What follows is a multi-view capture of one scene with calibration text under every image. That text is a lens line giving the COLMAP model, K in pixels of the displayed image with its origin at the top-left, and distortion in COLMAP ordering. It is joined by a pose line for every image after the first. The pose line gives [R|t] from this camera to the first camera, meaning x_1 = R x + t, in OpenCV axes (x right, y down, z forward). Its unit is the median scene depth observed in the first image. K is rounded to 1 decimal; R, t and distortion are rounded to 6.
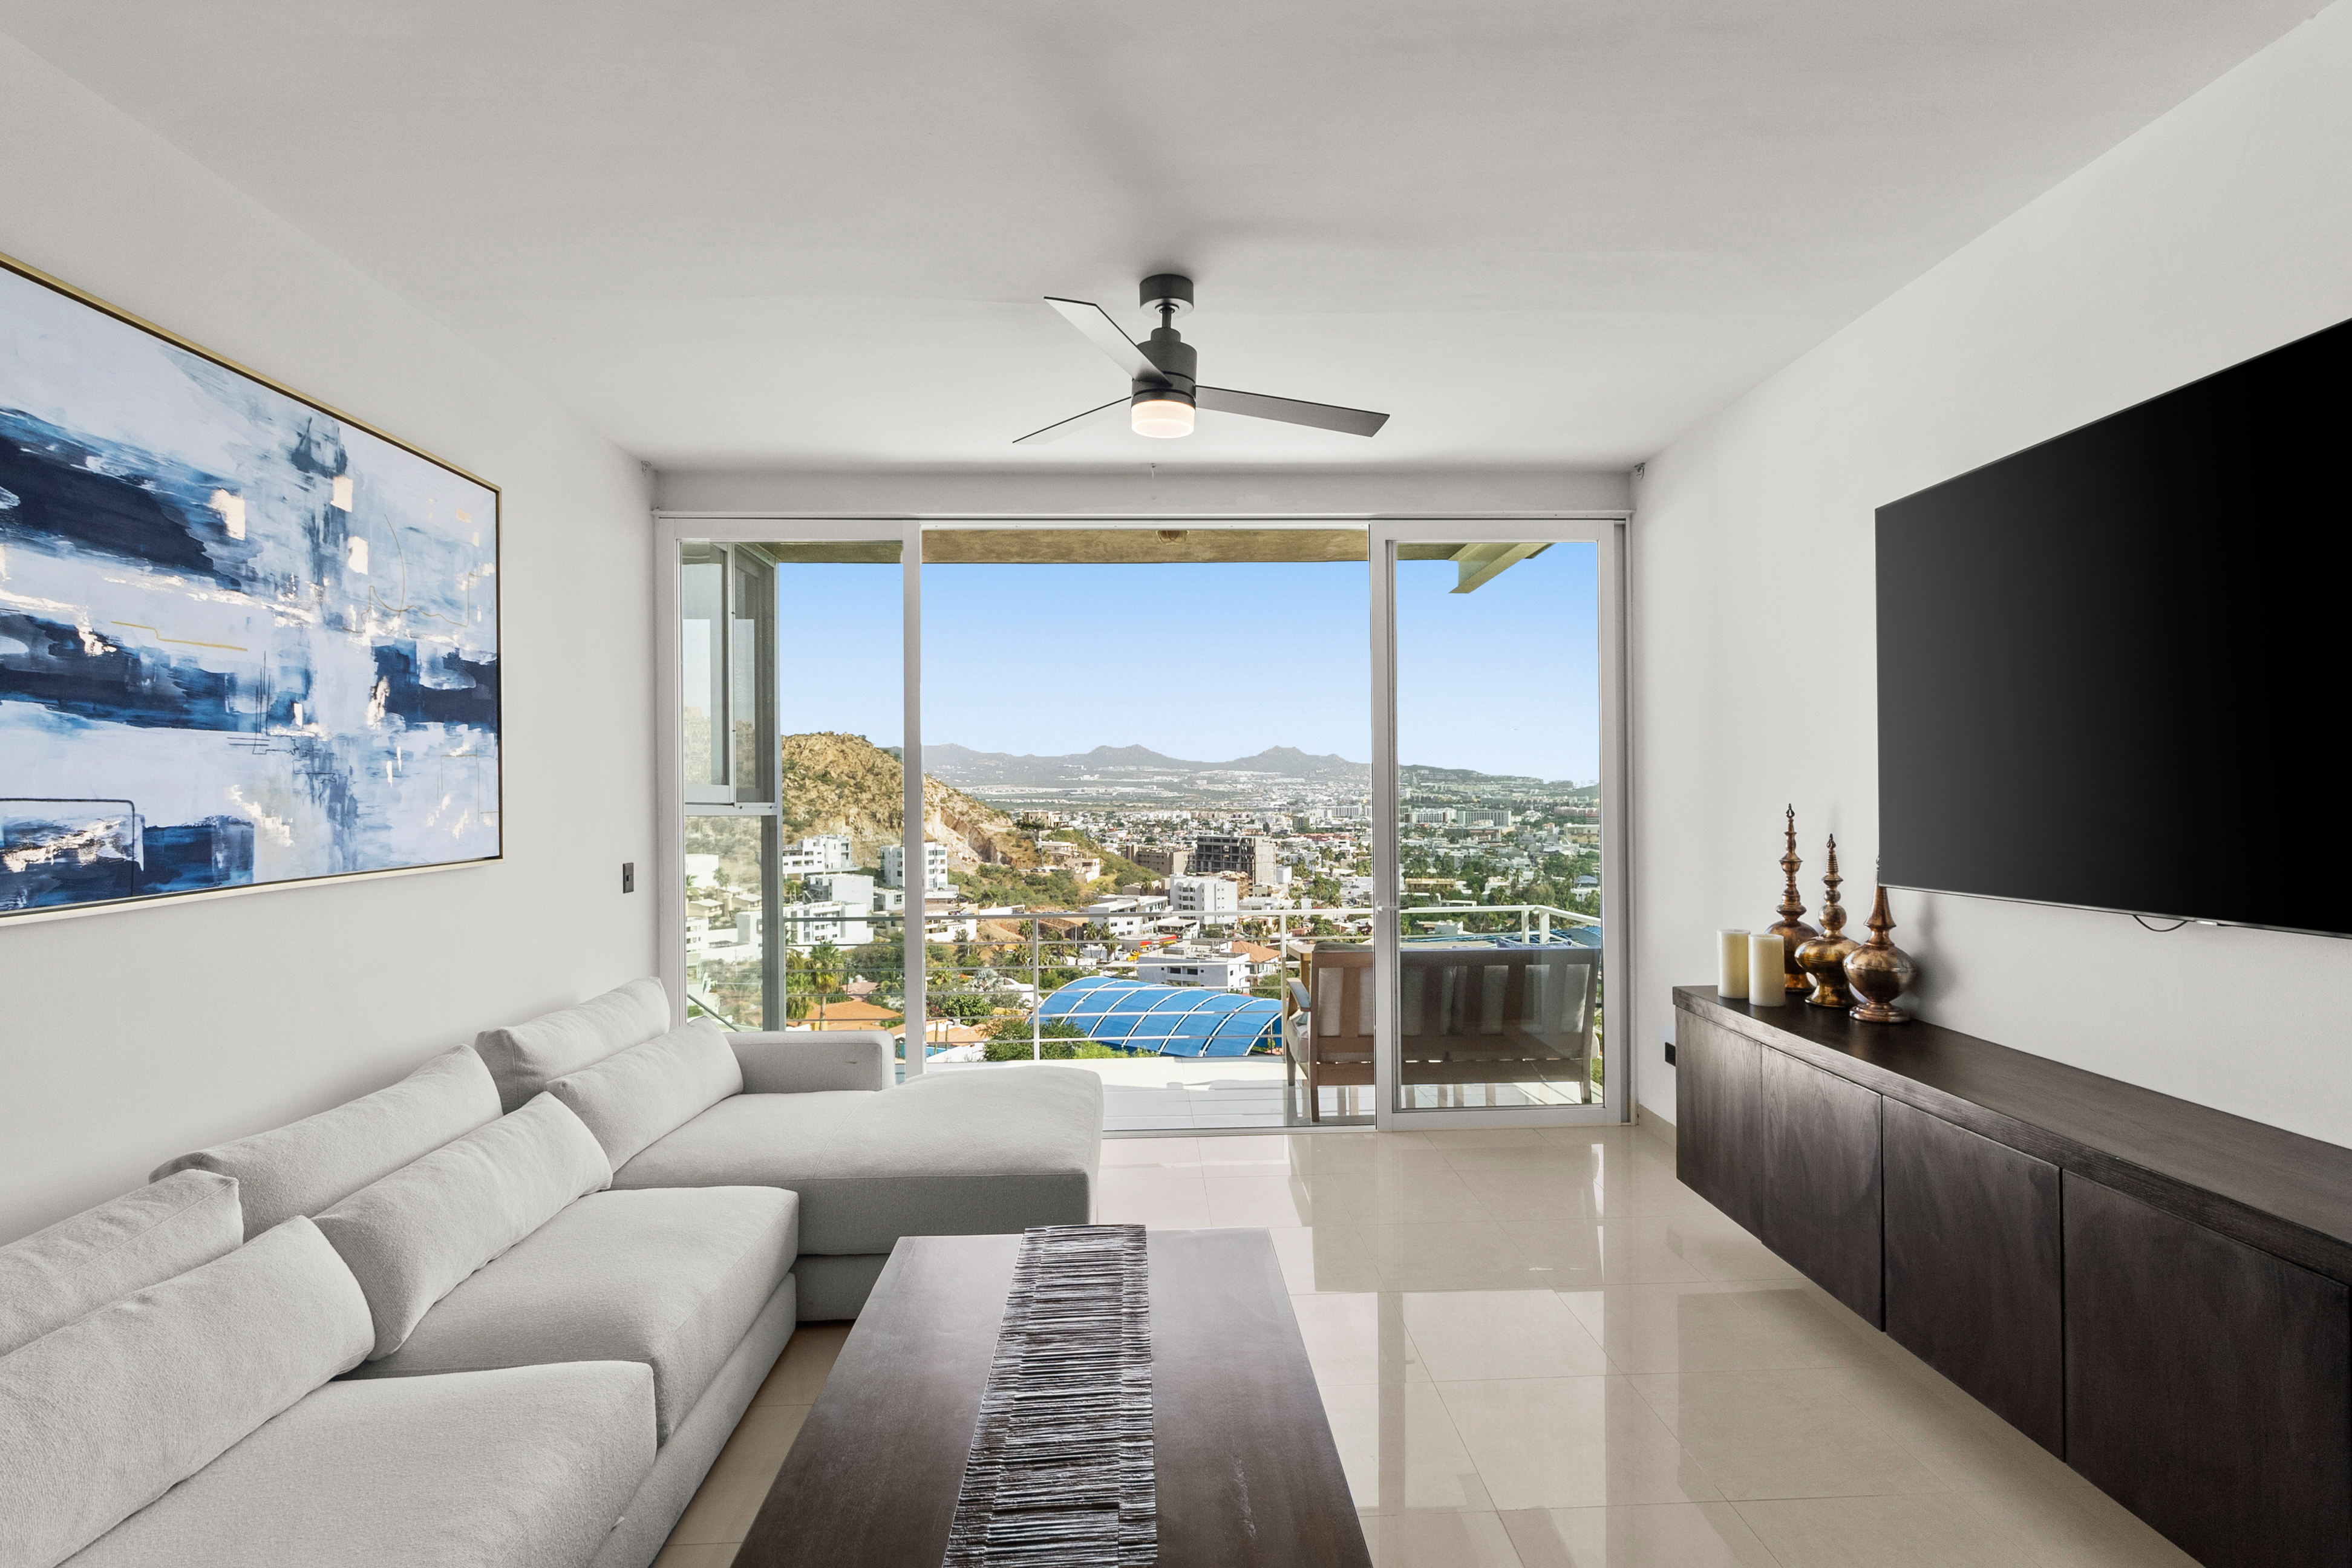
lens RADIAL K [[1088.2, 0, 1188.2], [0, 1088.2, 791.2], [0, 0, 1]] dist [0.001856, 0.000228]
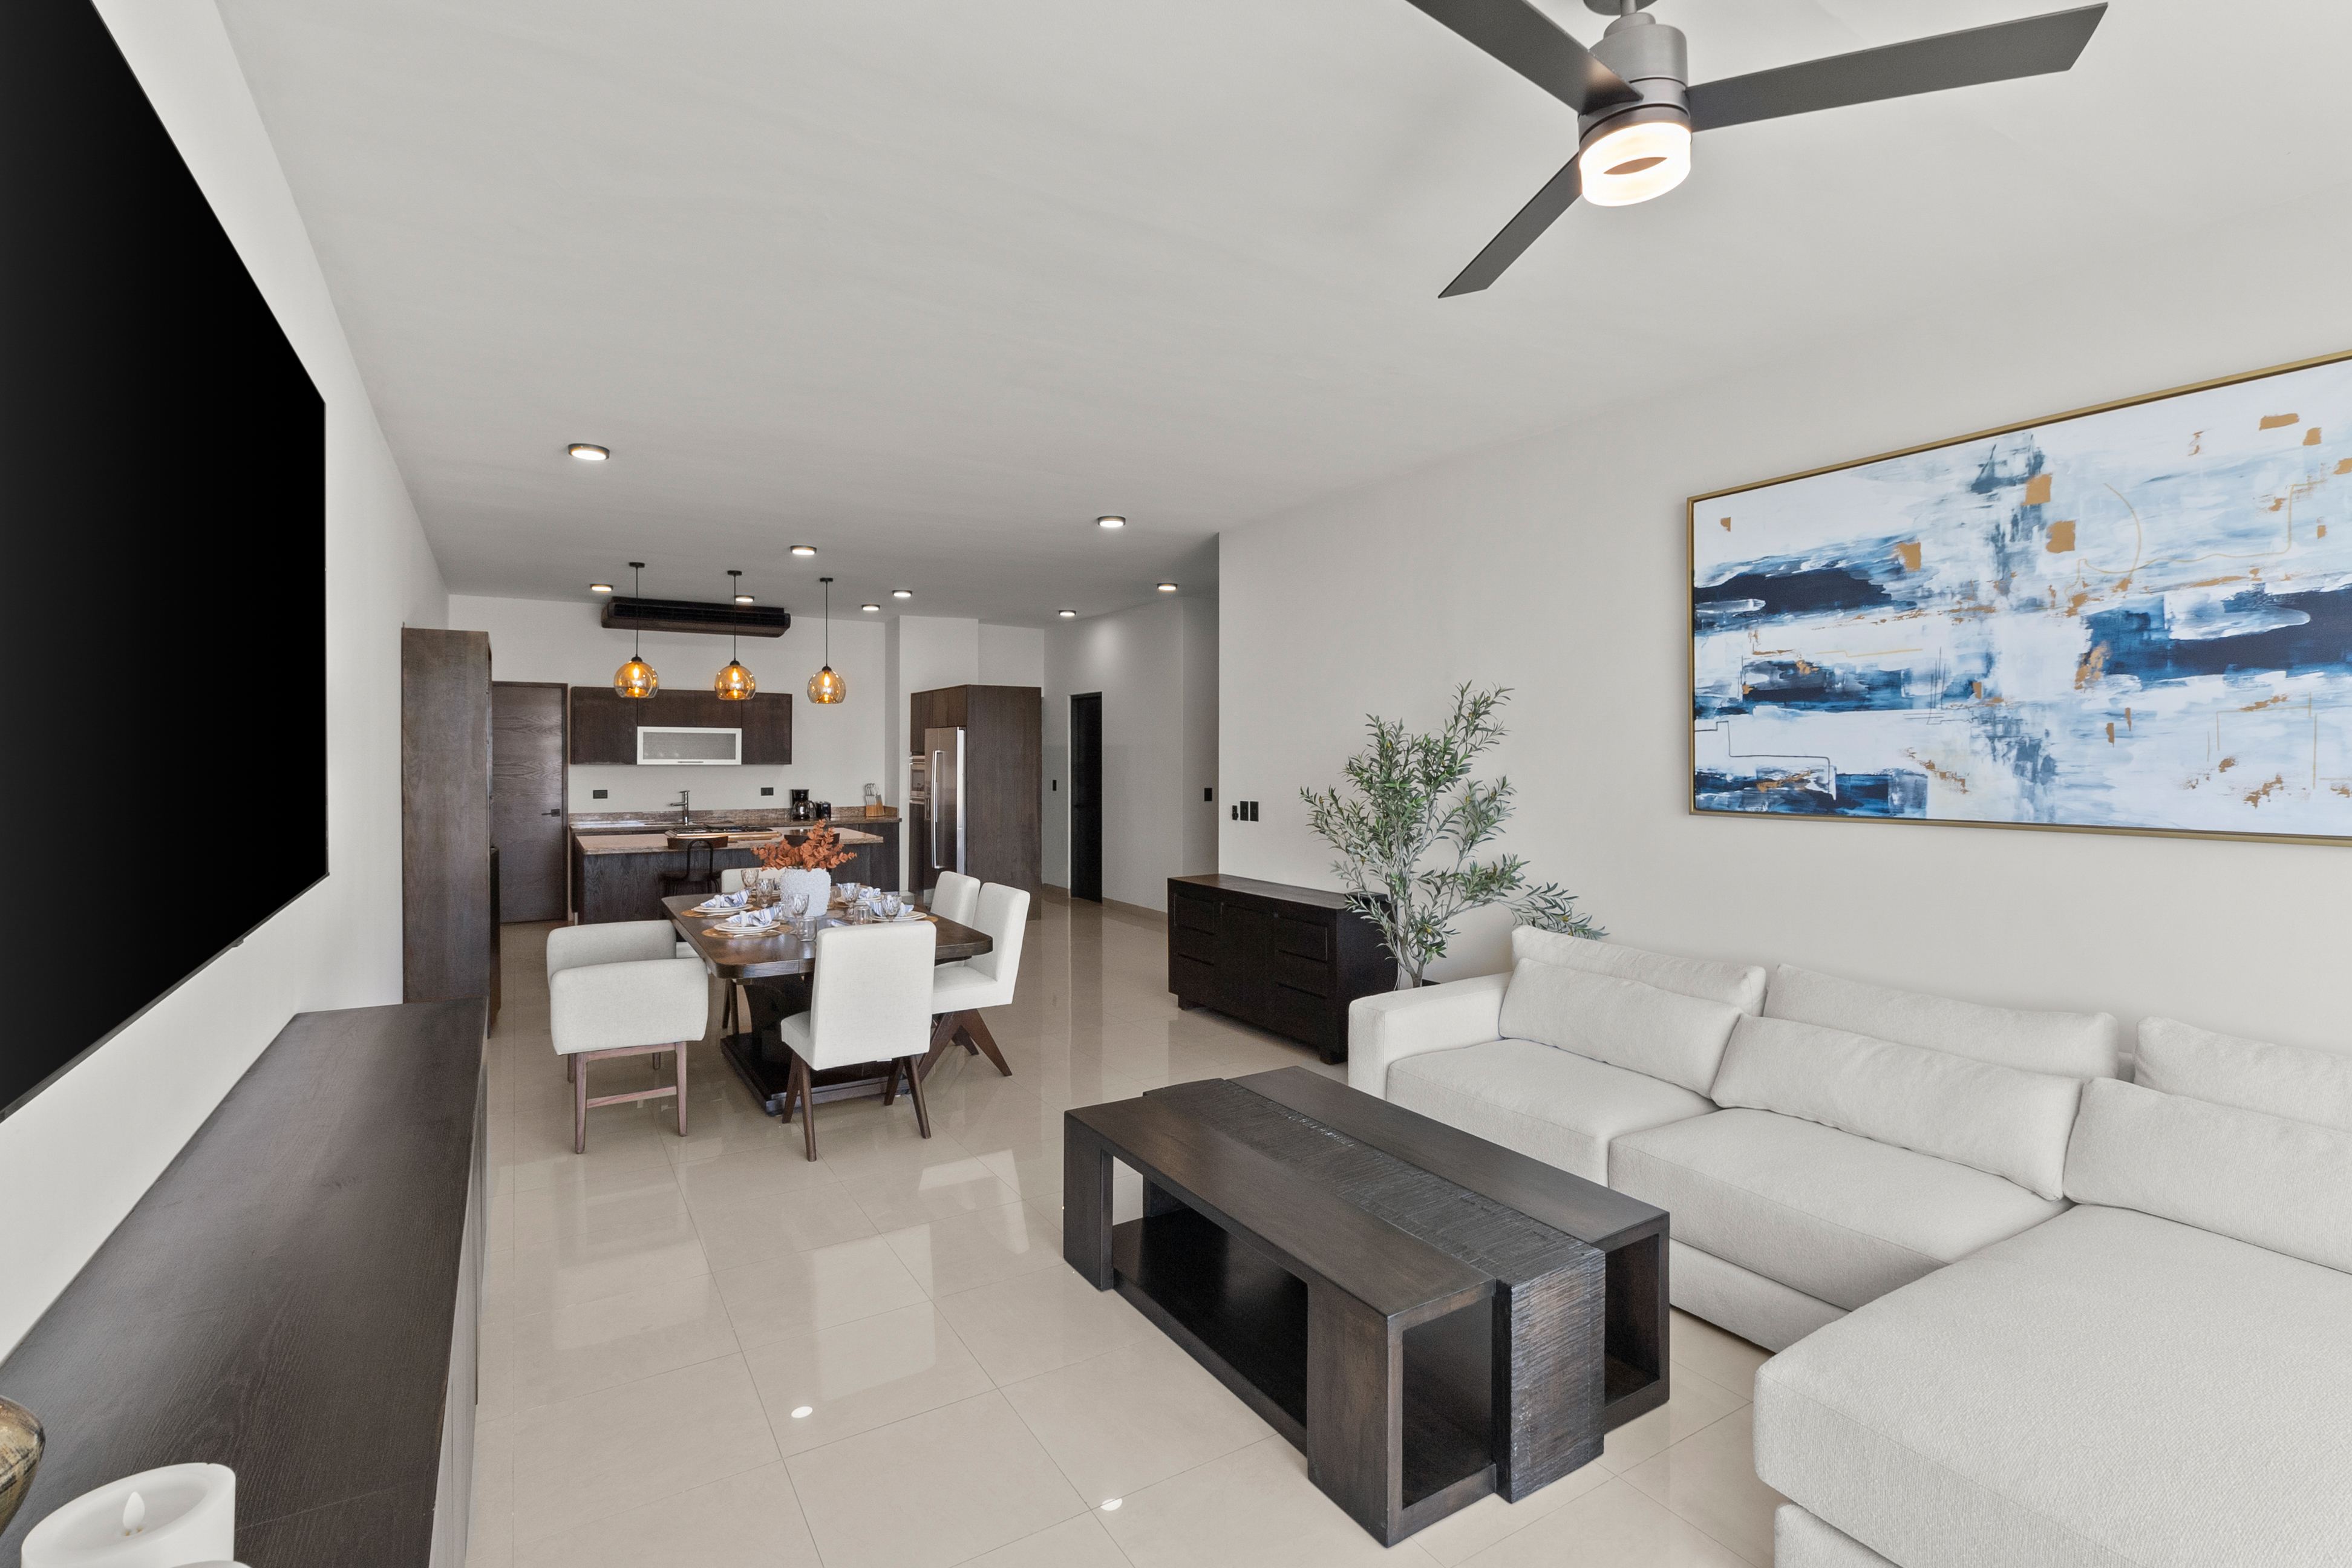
lens RADIAL K [[1085.8, 0, 1182.6], [0, 1085.8, 773.2], [0, 0, 1]] dist [0.002475, 0.000220]
pose [[-0.874449, 0.019104, -0.484741, 0.167232], [0.007745, 0.999647, 0.025425, -0.003997], [0.485056, 0.018478, -0.874288, 0.465822]]
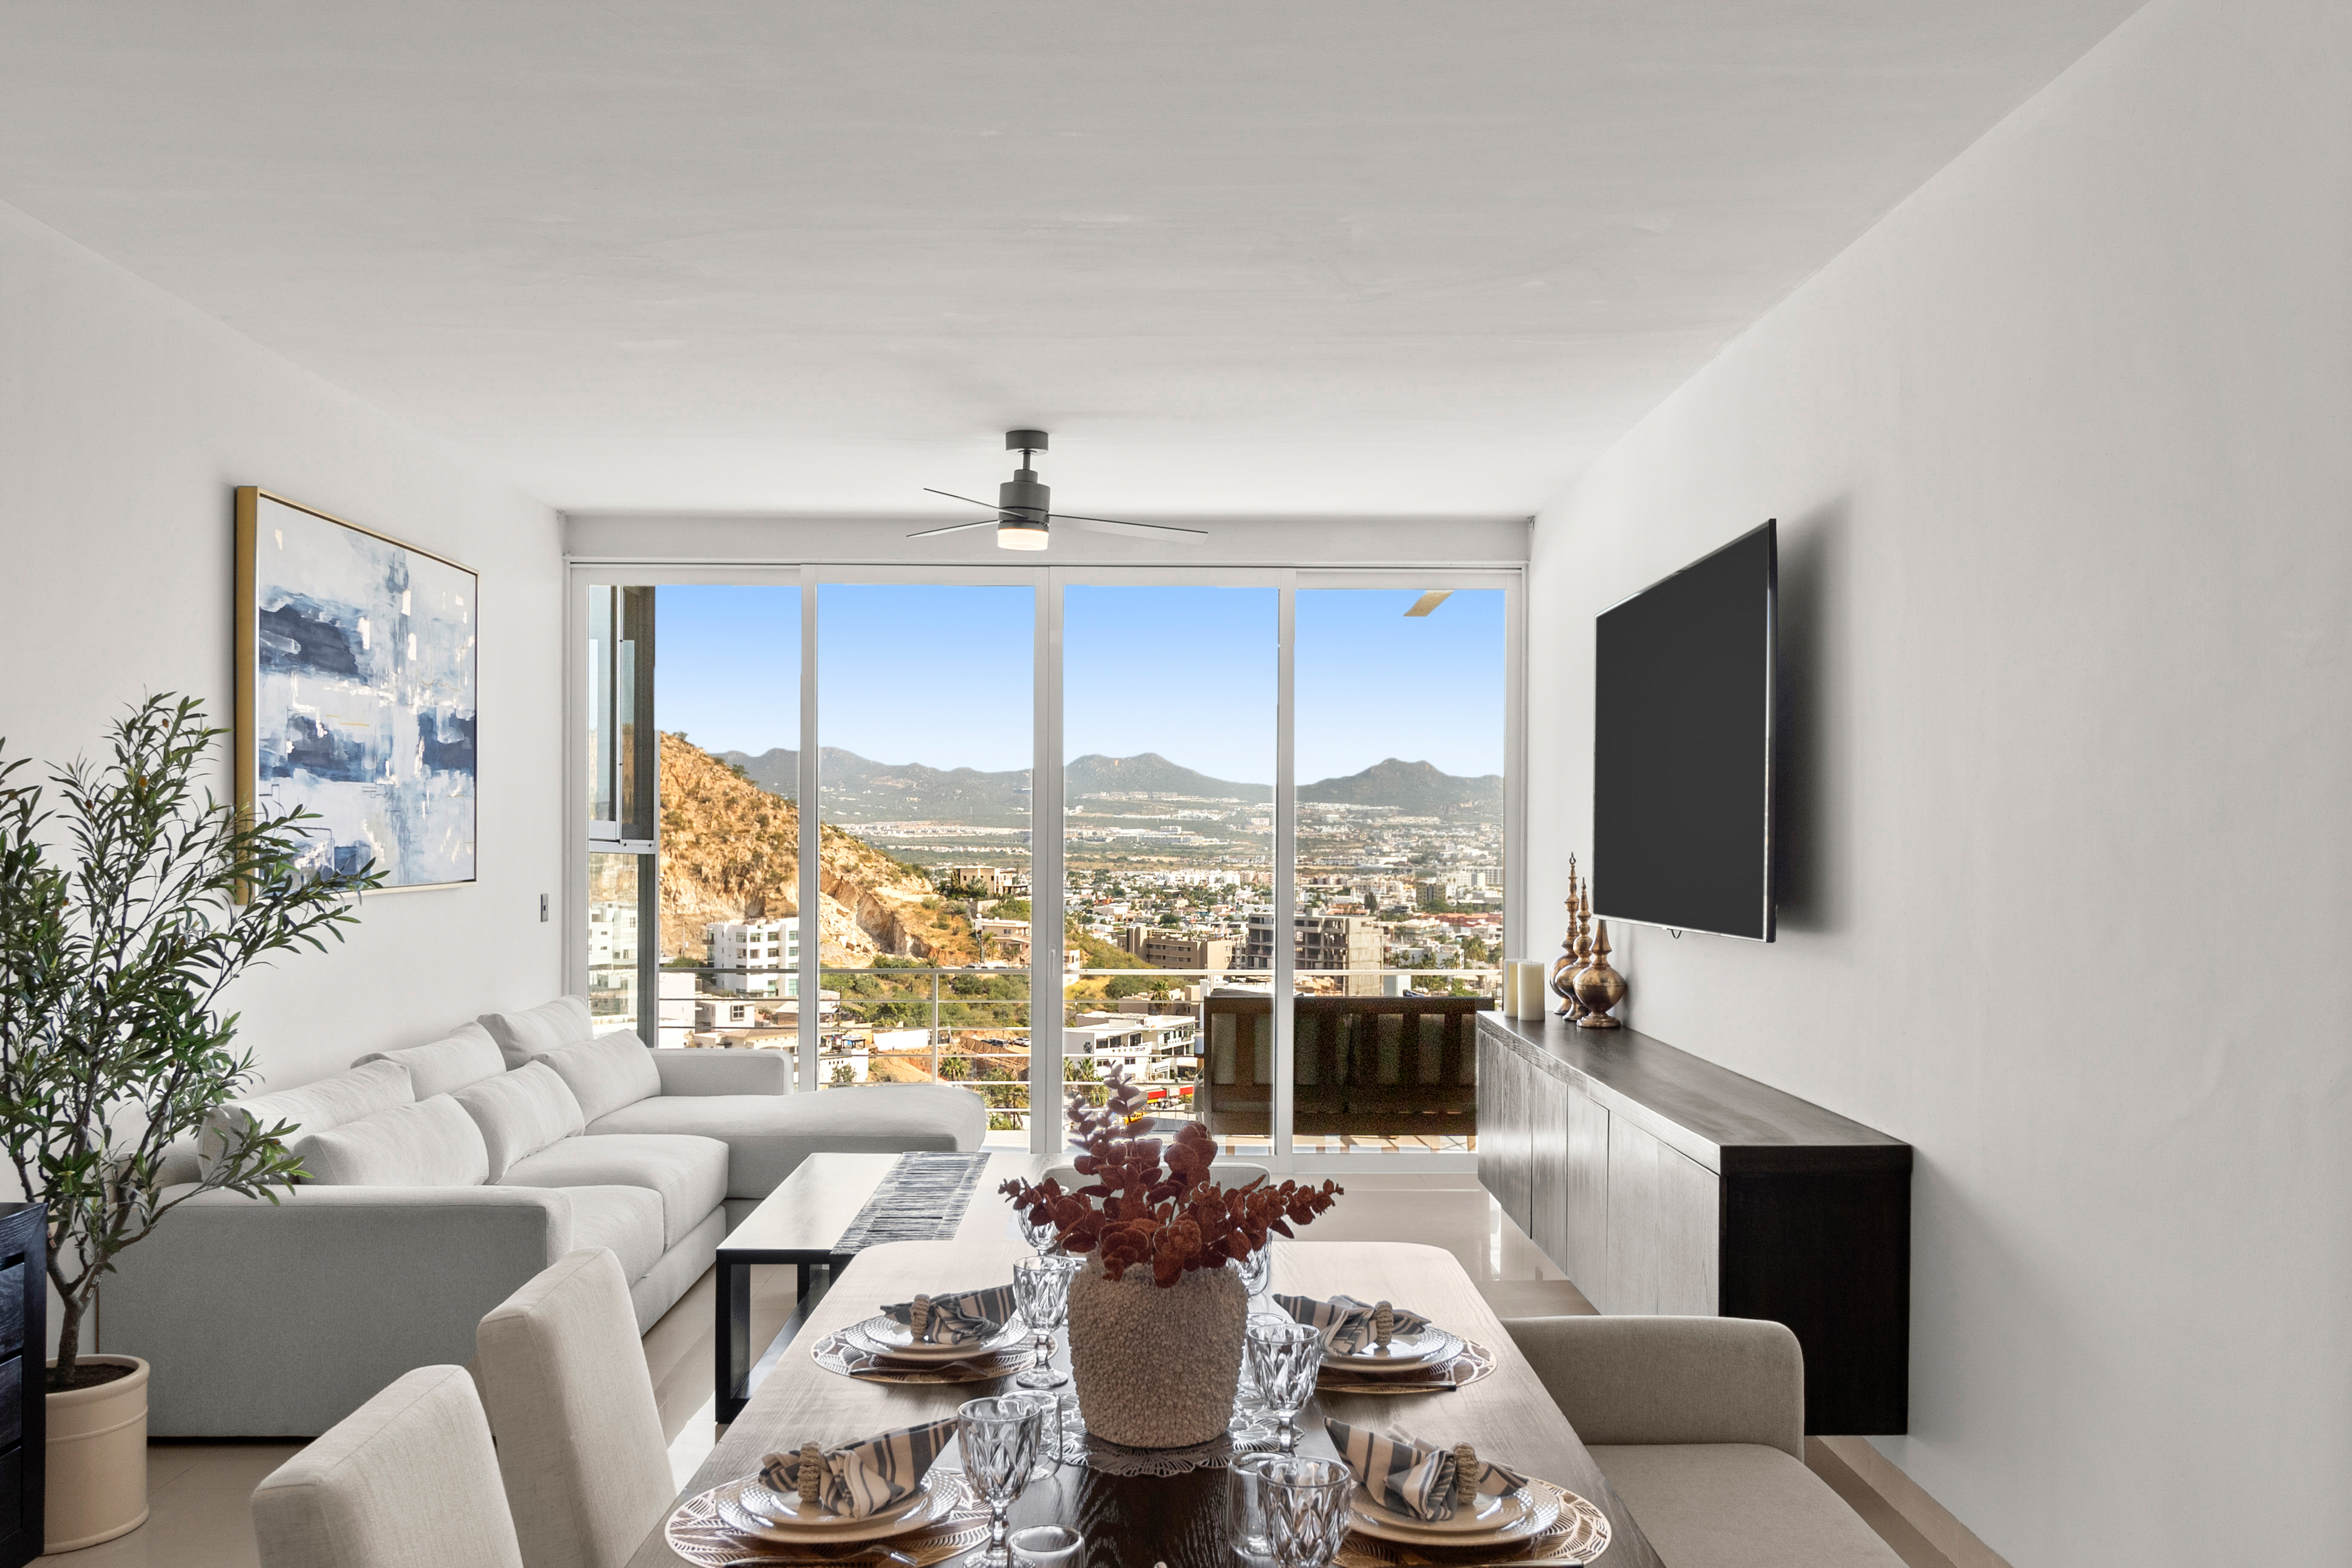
lens RADIAL K [[1886.9, 0, 1182.3], [0, 1886.9, 842.8], [0, 0, 1]] dist [0.009184, 0.001211]
pose [[0.999468, 0.014662, -0.029120, 0.075277], [-0.014563, 0.999887, 0.003628, 0.000116], [0.029169, -0.003202, 0.999569, -0.388345]]
